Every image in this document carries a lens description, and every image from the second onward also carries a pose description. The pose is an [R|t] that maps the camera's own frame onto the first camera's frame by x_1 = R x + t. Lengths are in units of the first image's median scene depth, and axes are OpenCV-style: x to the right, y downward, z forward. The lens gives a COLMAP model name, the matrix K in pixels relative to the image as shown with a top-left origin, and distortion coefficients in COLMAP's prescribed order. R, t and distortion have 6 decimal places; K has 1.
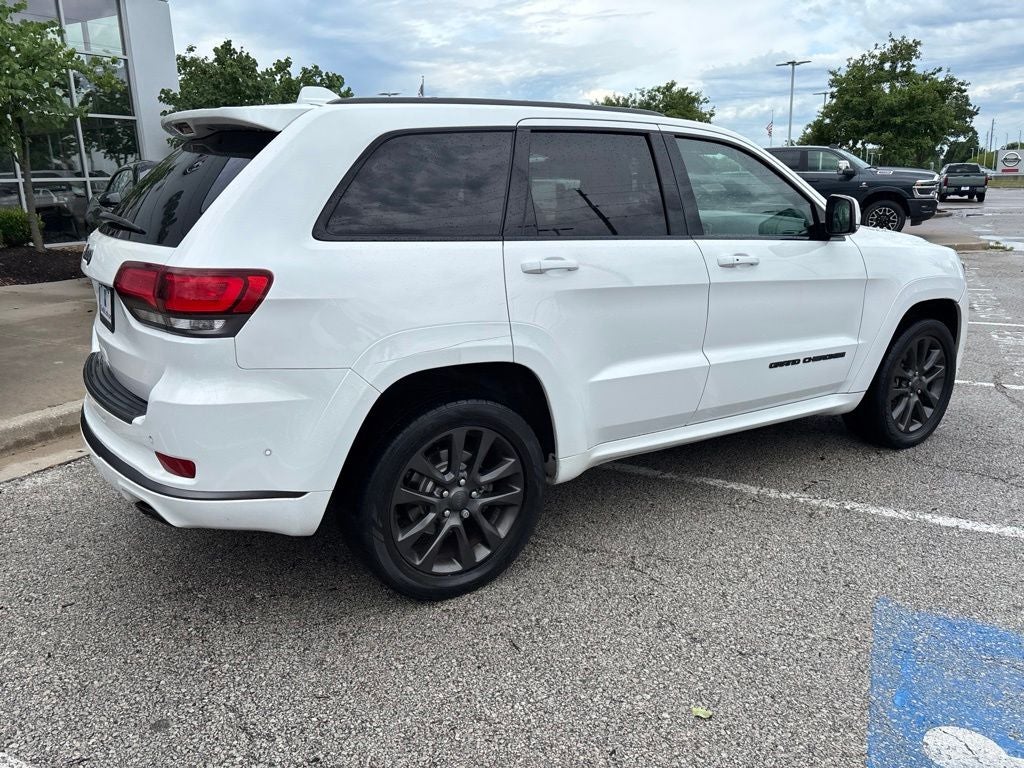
lens RADIAL K [[776.1, 0, 511.7], [0, 776.1, 379.0], [0, 0, 1]] dist [0.051178, -0.062897]
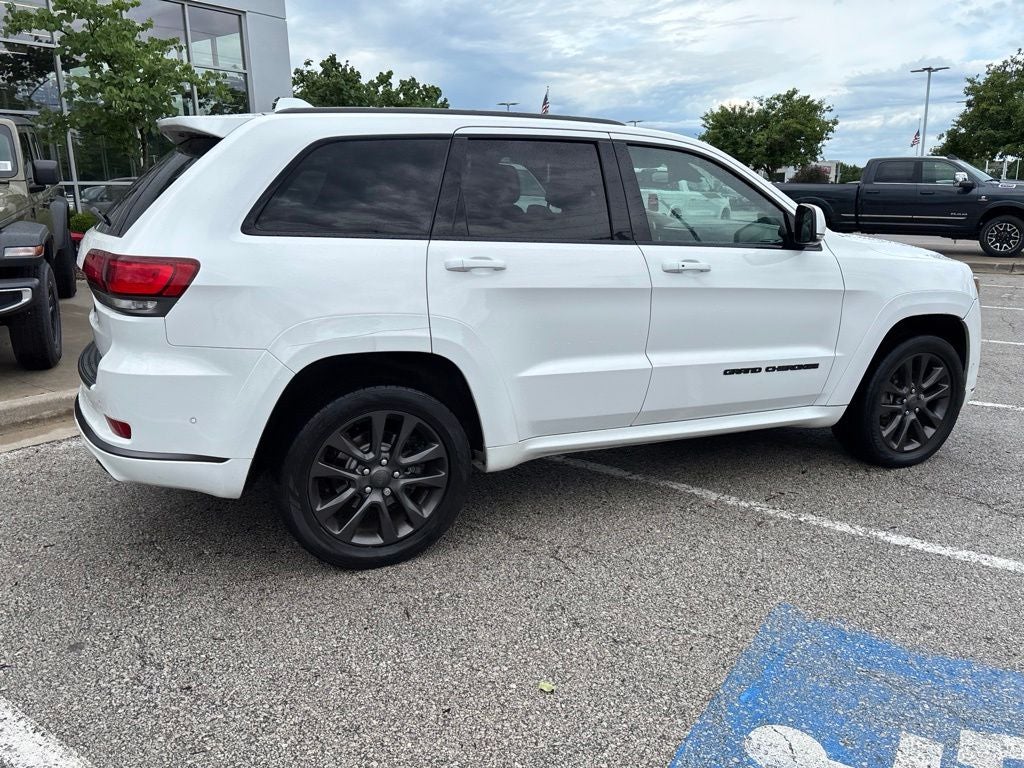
lens RADIAL K [[774.9, 0, 512.0], [0, 774.9, 384.0], [0, 0, 1]] dist [0.056208, -0.070633]
pose [[0.987646, 0.049563, -0.148654, 0.223440], [-0.050313, 0.998733, -0.001288, 0.013877], [0.148402, 0.008751, 0.988888, -0.037046]]
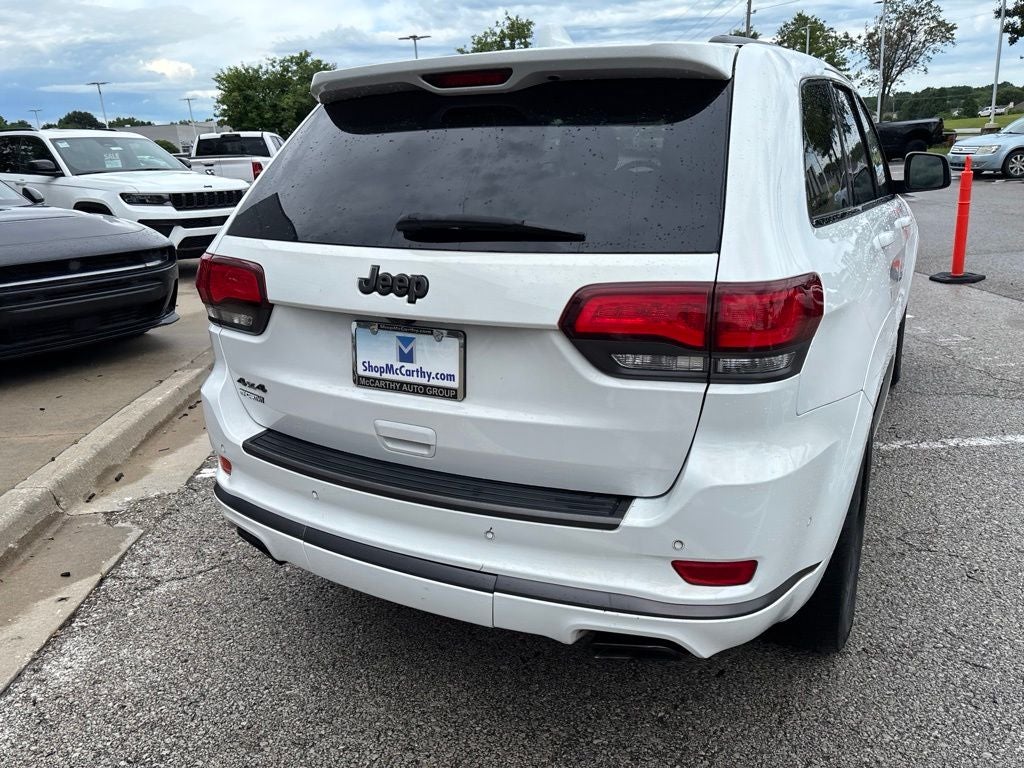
lens RADIAL K [[772.9, 0, 510.8], [0, 772.9, 390.5], [0, 0, 1]] dist [0.066561, -0.082965]
pose [[0.879492, -0.168152, 0.445218, -0.623388], [0.149376, 0.985760, 0.077225, -0.091036], [-0.451864, -0.001414, 0.892086, 0.339250]]
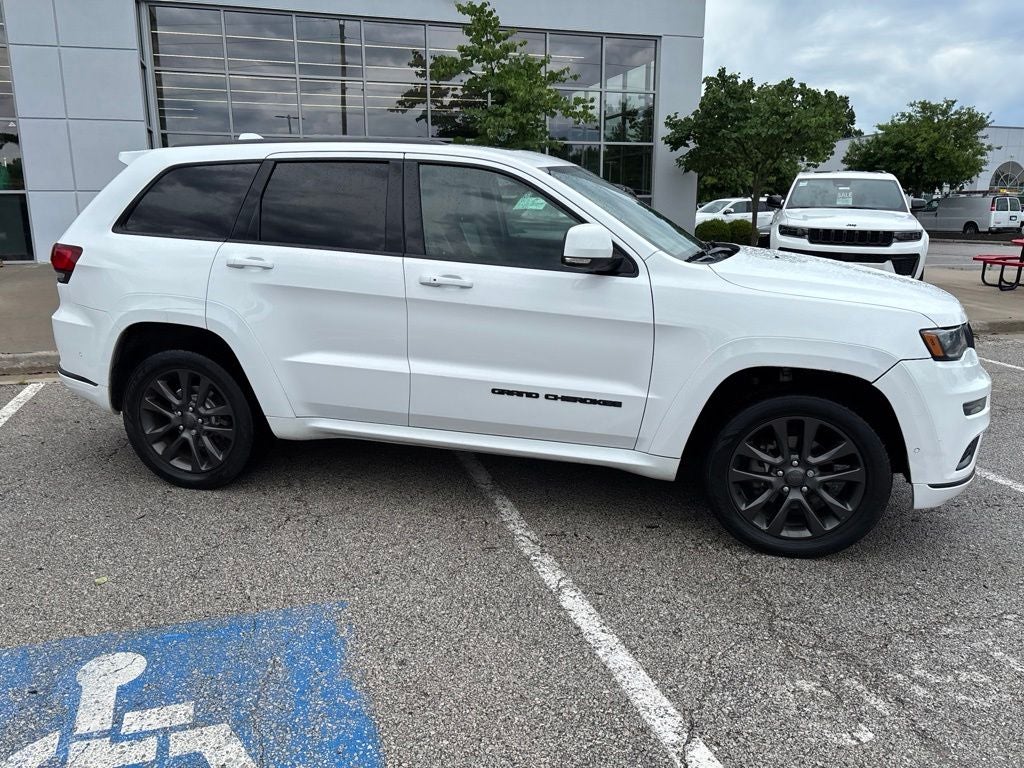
lens RADIAL K [[774.9, 0, 512.0], [0, 774.9, 384.0], [0, 0, 1]] dist [0.056208, -0.070633]
pose [[0.680013, 0.187622, -0.708788, 1.117934], [-0.198011, 0.977779, 0.068853, -0.105498], [0.705956, 0.093527, 0.702053, 0.339438]]
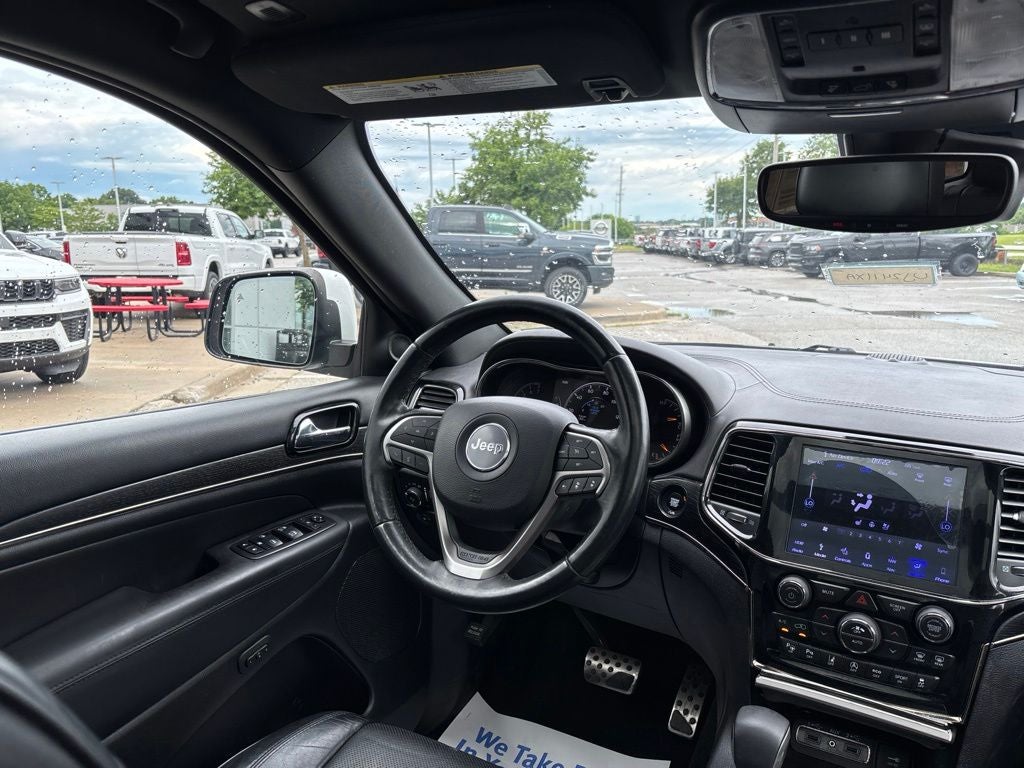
lens RADIAL K [[774.9, 0, 512.0], [0, 774.9, 384.0], [0, 0, 1]] dist [0.056208, -0.070633]
pose [[0.896069, -0.066524, 0.438903, 0.045323], [0.095823, 0.994385, -0.044916, -0.283749], [-0.433450, 0.082305, 0.897411, 1.104003]]
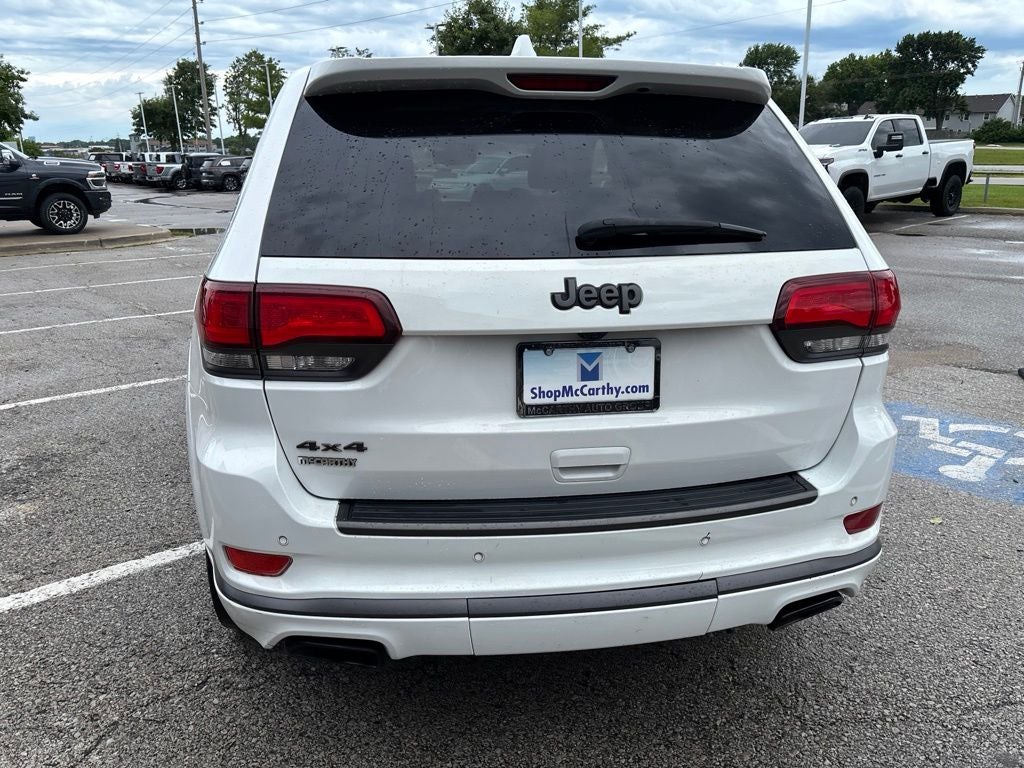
lens RADIAL K [[771.8, 0, 509.4], [0, 771.8, 378.4], [0, 0, 1]] dist [0.075367, -0.094655]
pose [[0.412075, -0.237820, 0.879566, -0.900992], [0.230555, 0.961136, 0.151861, -0.168301], [-0.881498, 0.140210, 0.450891, 0.676056]]
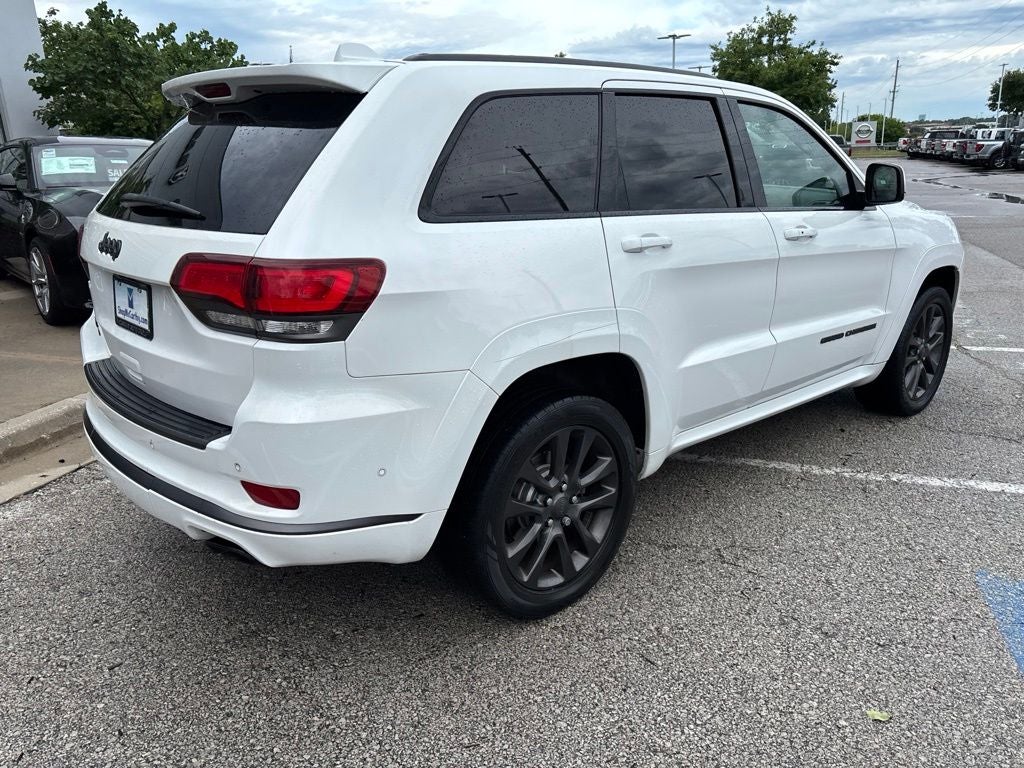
lens RADIAL K [[775.0, 0, 513.3], [0, 775.0, 392.6], [0, 0, 1]] dist [0.057892, -0.074320]
pose [[0.987690, -0.055637, 0.146196, -0.207576], [0.048988, 0.997612, 0.048697, -0.020594], [-0.148557, -0.040936, 0.988056, 0.097165]]
